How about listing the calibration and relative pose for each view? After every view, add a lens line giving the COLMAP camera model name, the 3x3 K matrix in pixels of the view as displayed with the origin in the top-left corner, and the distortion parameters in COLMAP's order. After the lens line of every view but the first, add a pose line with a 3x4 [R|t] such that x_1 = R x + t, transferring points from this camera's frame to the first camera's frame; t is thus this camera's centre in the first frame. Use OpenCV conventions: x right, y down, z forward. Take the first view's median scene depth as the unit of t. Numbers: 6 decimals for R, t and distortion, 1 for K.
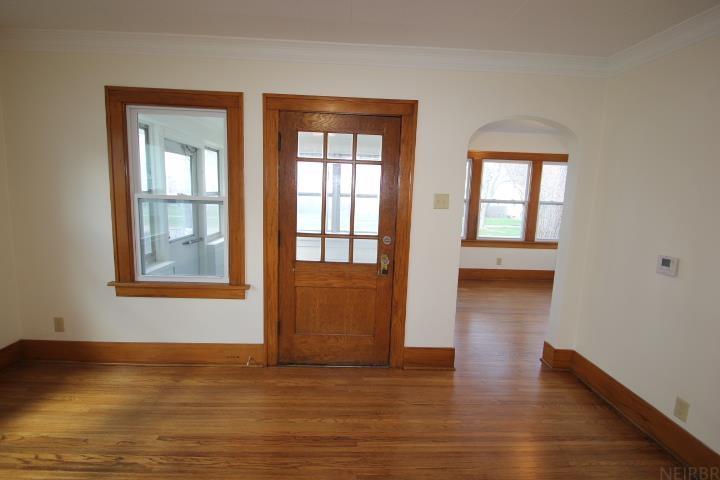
lens RADIAL K [[336.1, 0, 359.5], [0, 336.1, 235.4], [0, 0, 1]] dist [0.007122, -0.011359]
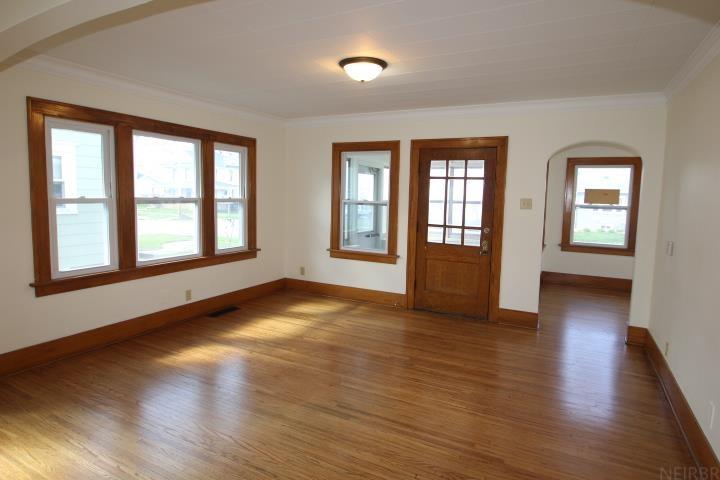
lens RADIAL K [[414.0, 0, 360.1], [0, 414.0, 232.8], [0, 0, 1]] dist [-0.014366, -0.006203]
pose [[0.869167, 0.031891, -0.493489, 0.487815], [-0.058580, 0.997532, -0.038713, 0.125696], [0.491037, 0.062557, 0.868890, -0.825446]]
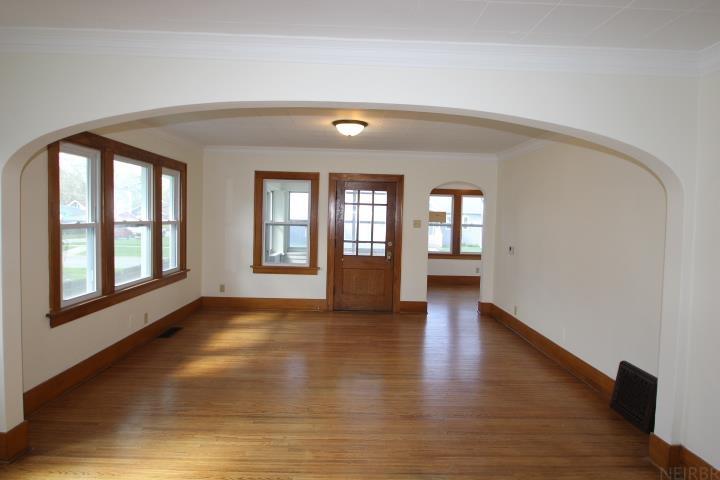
lens RADIAL K [[414.0, 0, 359.0], [0, 414.0, 231.8], [0, 0, 1]] dist [-0.014366, -0.006203]
pose [[0.999796, -0.008556, -0.018296, -0.054009], [0.006784, 0.995475, -0.094779, 0.170579], [0.019024, 0.094636, 0.995330, -1.398508]]
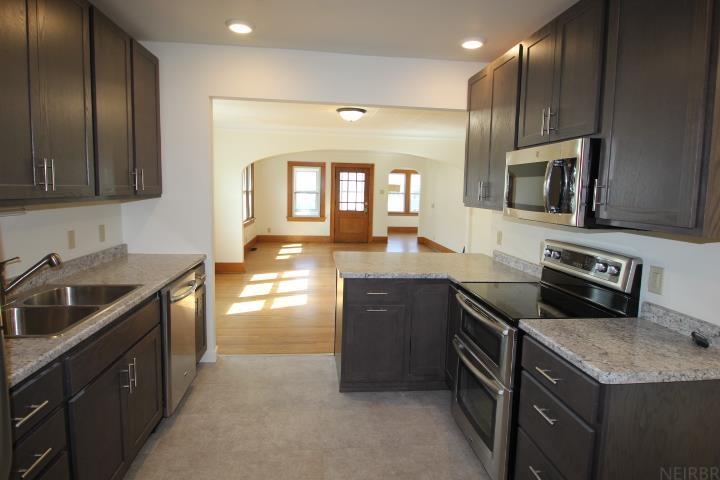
lens RADIAL K [[414.0, 0, 360.0], [0, 414.0, 233.1], [0, 0, 1]] dist [-0.014366, -0.006203]
pose [[0.997411, -0.018510, 0.069494, -0.278742], [0.020108, 0.999548, -0.022357, 0.405000], [-0.069049, 0.023697, 0.997332, -3.159469]]
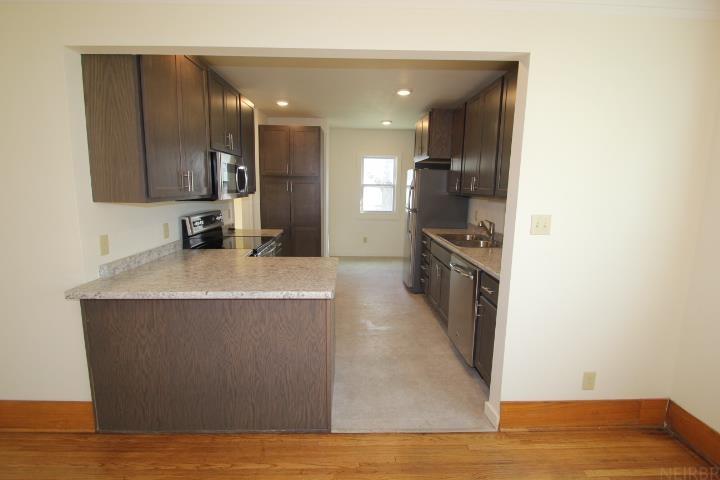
lens RADIAL K [[336.1, 0, 359.7], [0, 336.1, 235.0], [0, 0, 1]] dist [0.007122, -0.011359]
pose [[-0.998580, -0.053261, 0.000659, -0.318300], [-0.051006, 0.959727, 0.276267, 0.138292], [-0.015347, 0.275841, -0.961081, -1.151987]]
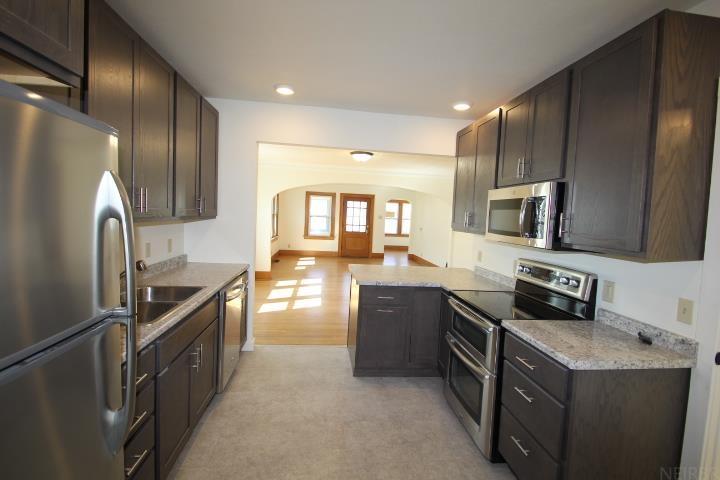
lens RADIAL K [[336.1, 0, 358.8], [0, 336.1, 234.3], [0, 0, 1]] dist [0.007122, -0.011359]
pose [[0.997447, 0.006882, 0.071072, -0.330817], [-0.001993, 0.997639, -0.068645, 0.405712], [-0.071377, 0.068328, 0.995106, -3.201423]]
